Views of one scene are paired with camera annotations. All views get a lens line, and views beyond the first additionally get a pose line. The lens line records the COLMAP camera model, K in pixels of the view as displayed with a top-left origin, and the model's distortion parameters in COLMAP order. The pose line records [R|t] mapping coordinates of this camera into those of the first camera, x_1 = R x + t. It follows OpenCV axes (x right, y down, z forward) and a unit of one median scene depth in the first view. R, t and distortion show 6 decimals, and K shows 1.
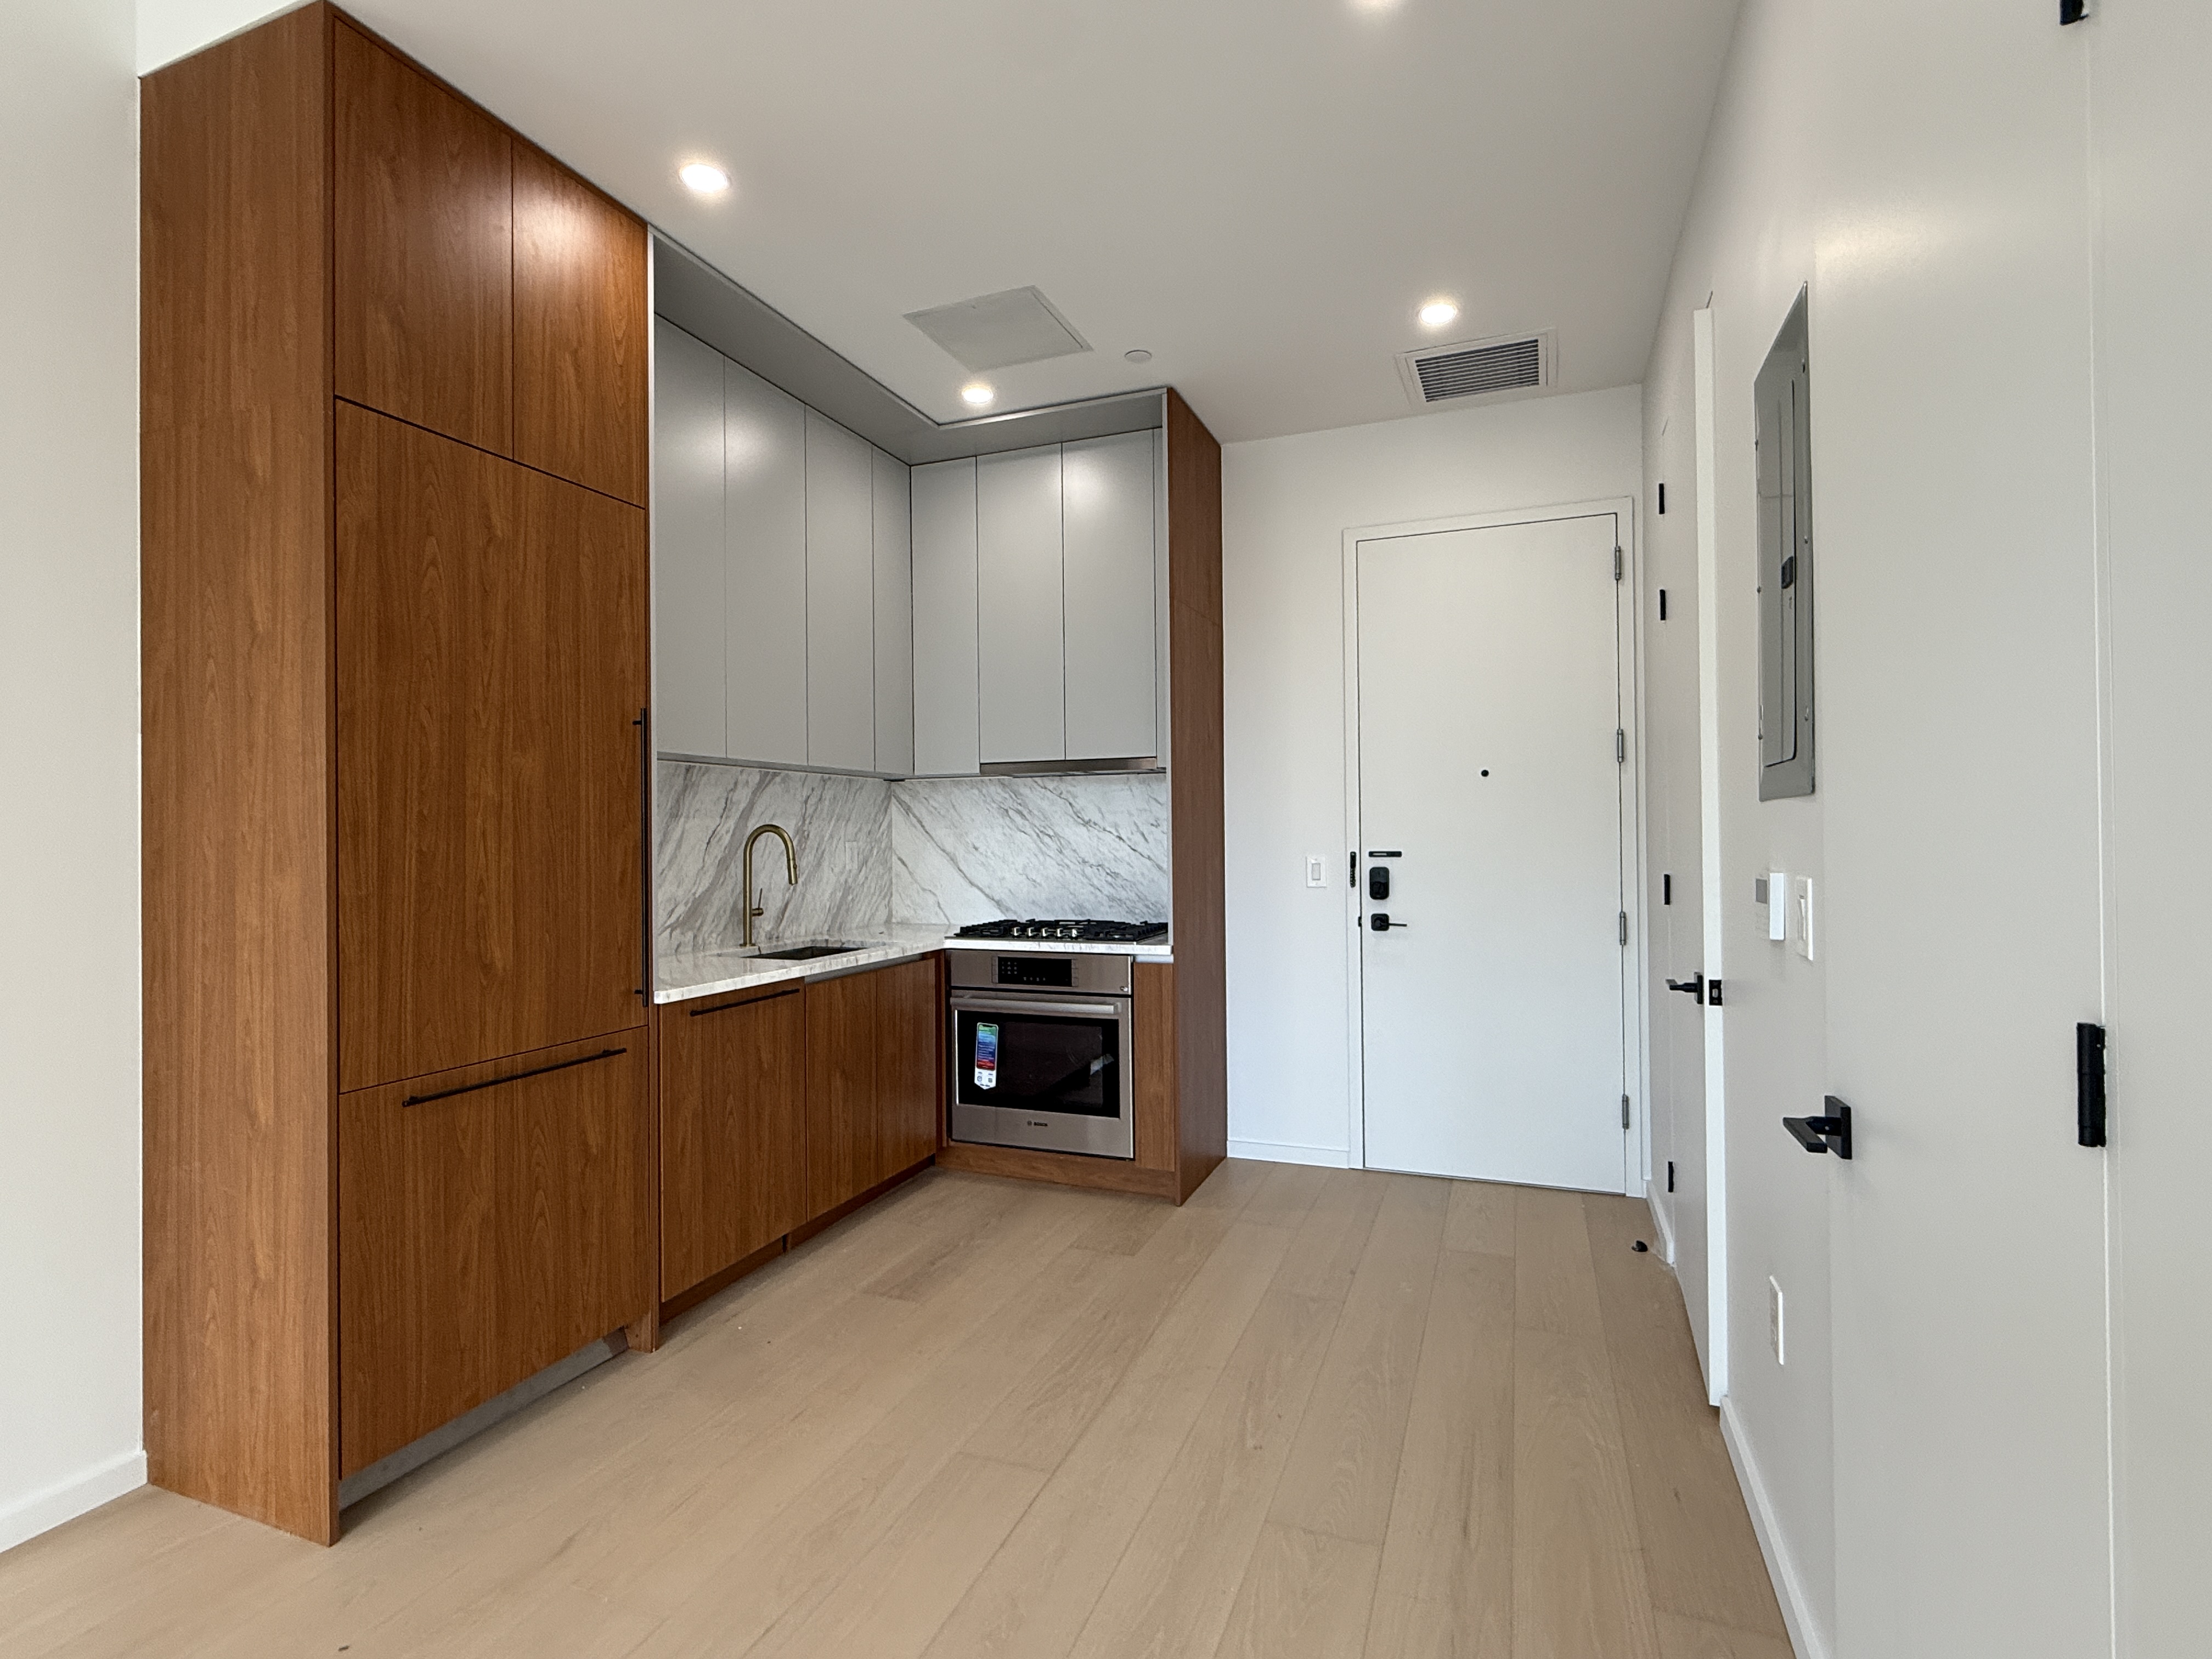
lens RADIAL K [[1057.4, 0, 1106.0], [0, 1057.4, 829.5], [0, 0, 1]] dist [-0.000998, -0.000239]
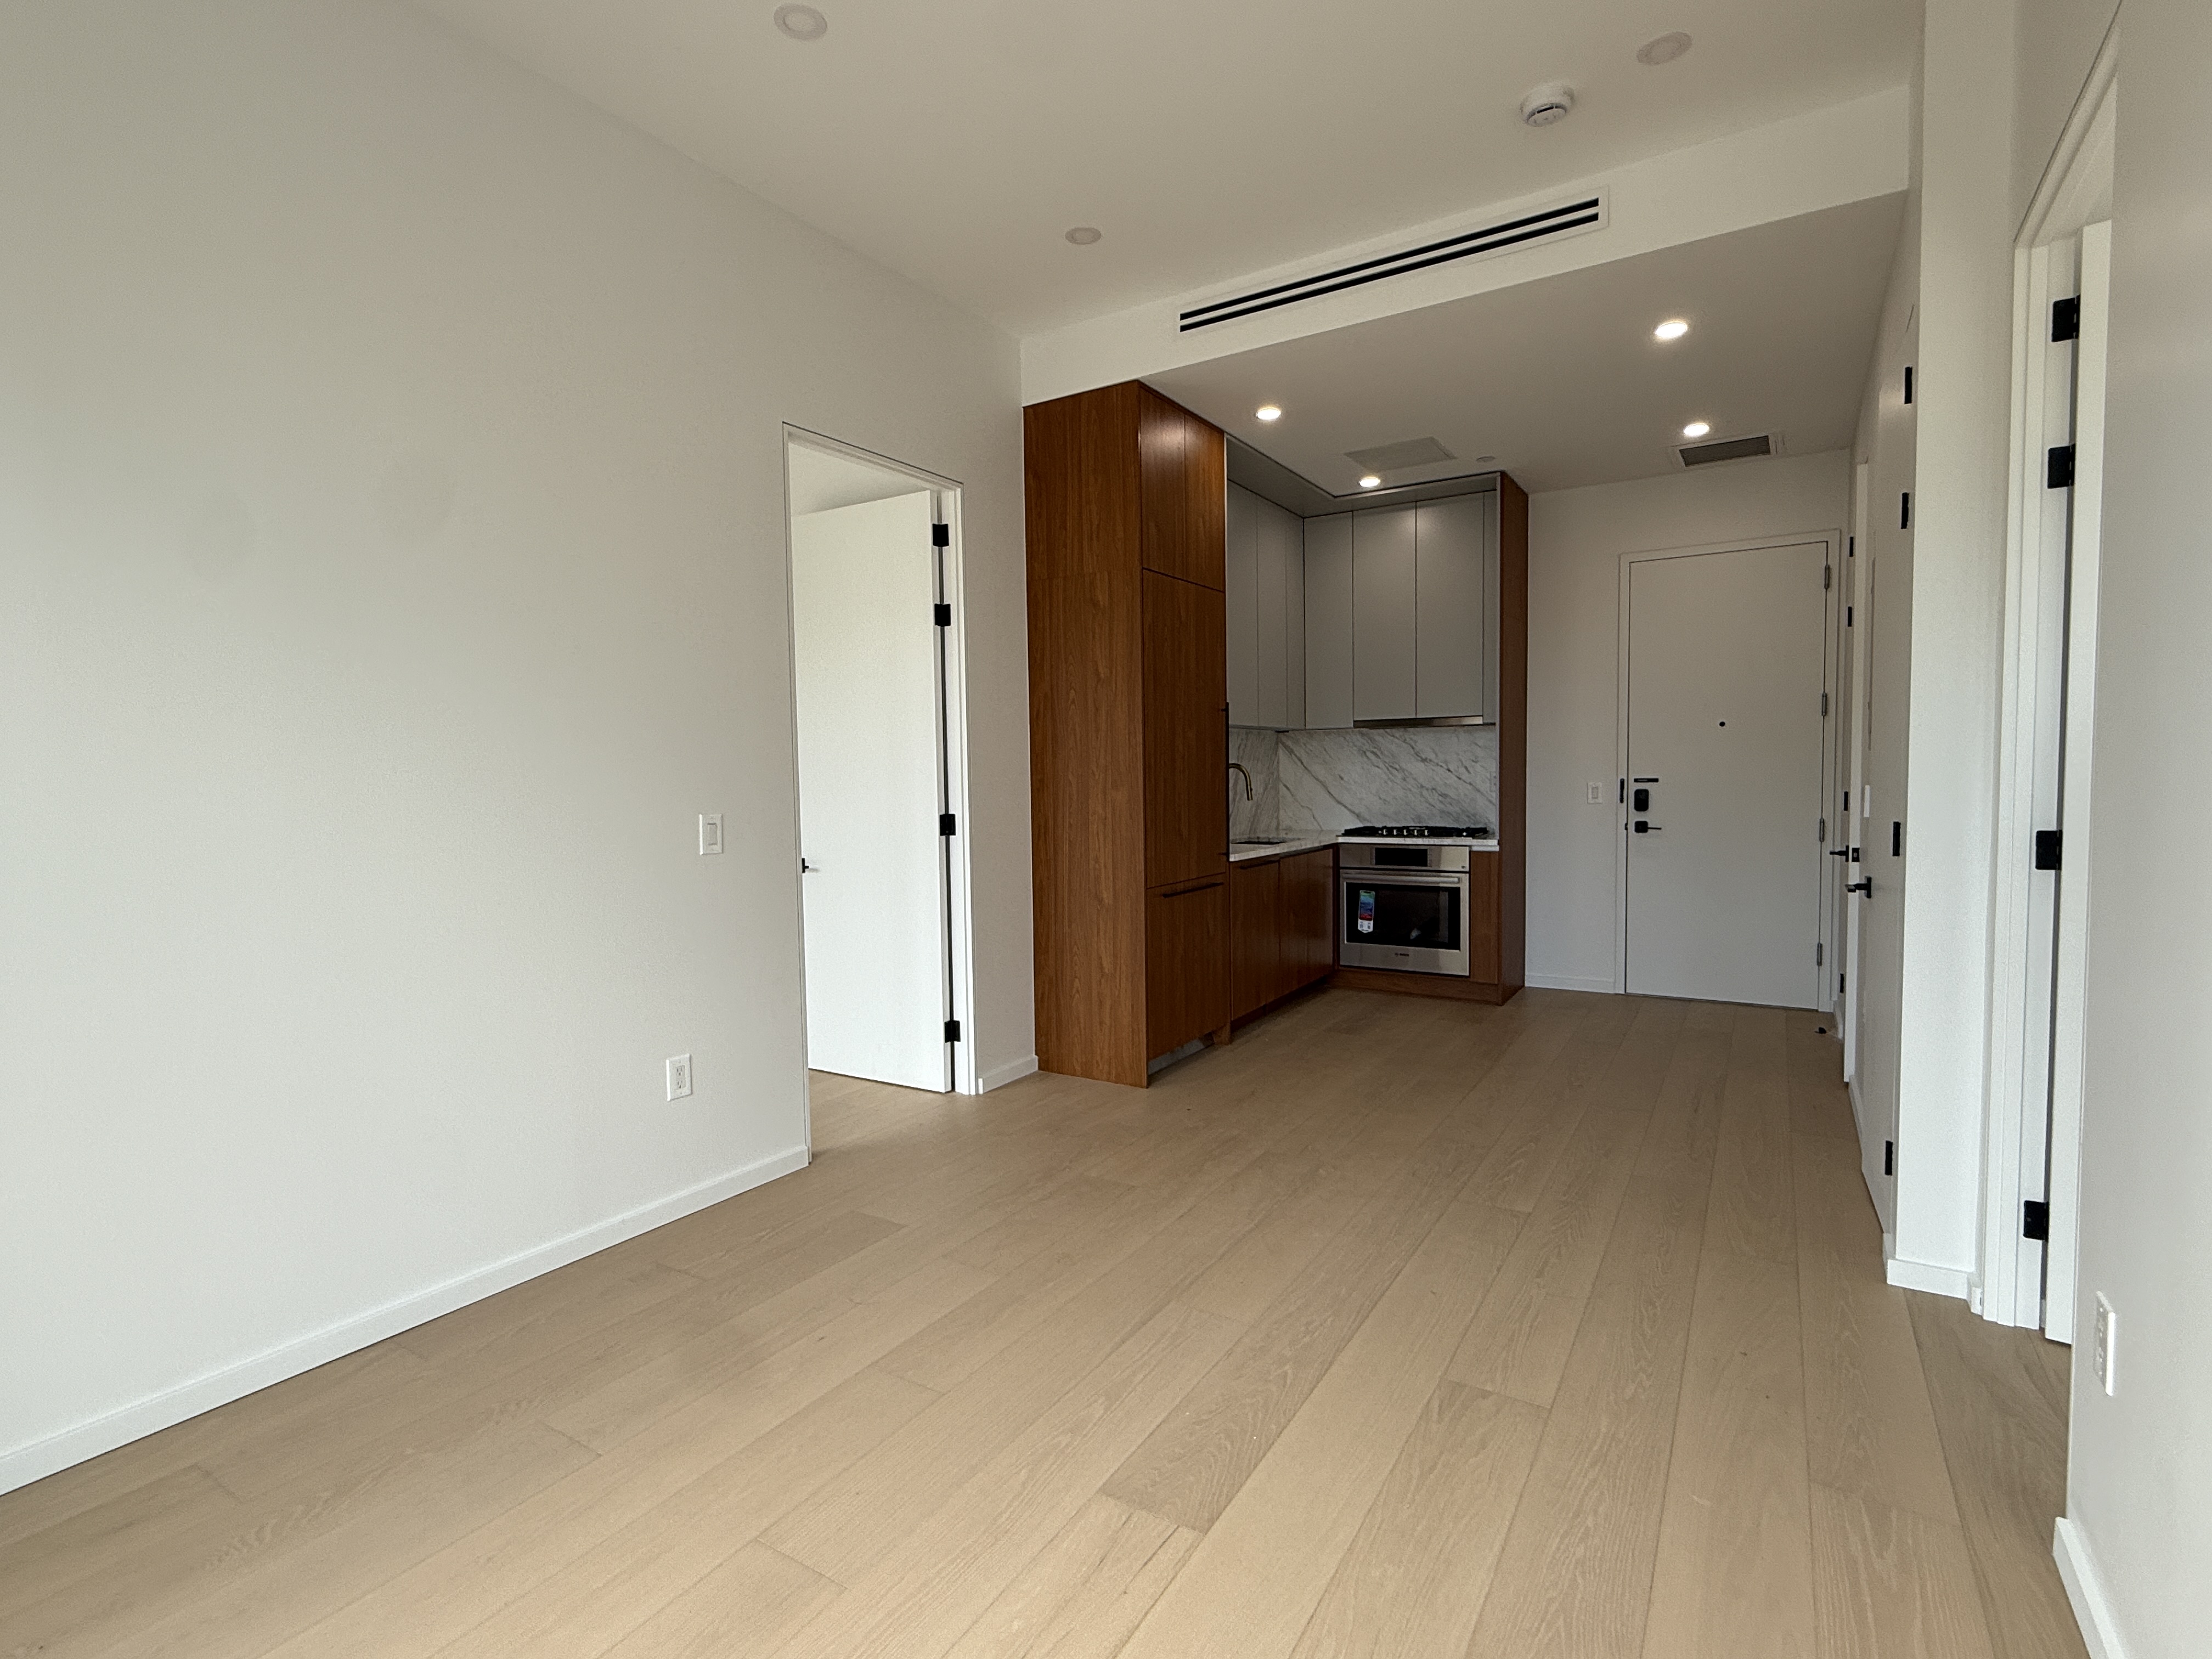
lens RADIAL K [[1057.4, 0, 1106.0], [0, 1057.4, 829.5], [0, 0, 1]] dist [-0.000998, -0.000239]
pose [[0.982052, 0.004371, -0.188561, -0.206165], [0.007607, 0.998000, 0.062755, -0.006510], [0.188458, -0.063063, 0.980054, -0.614117]]
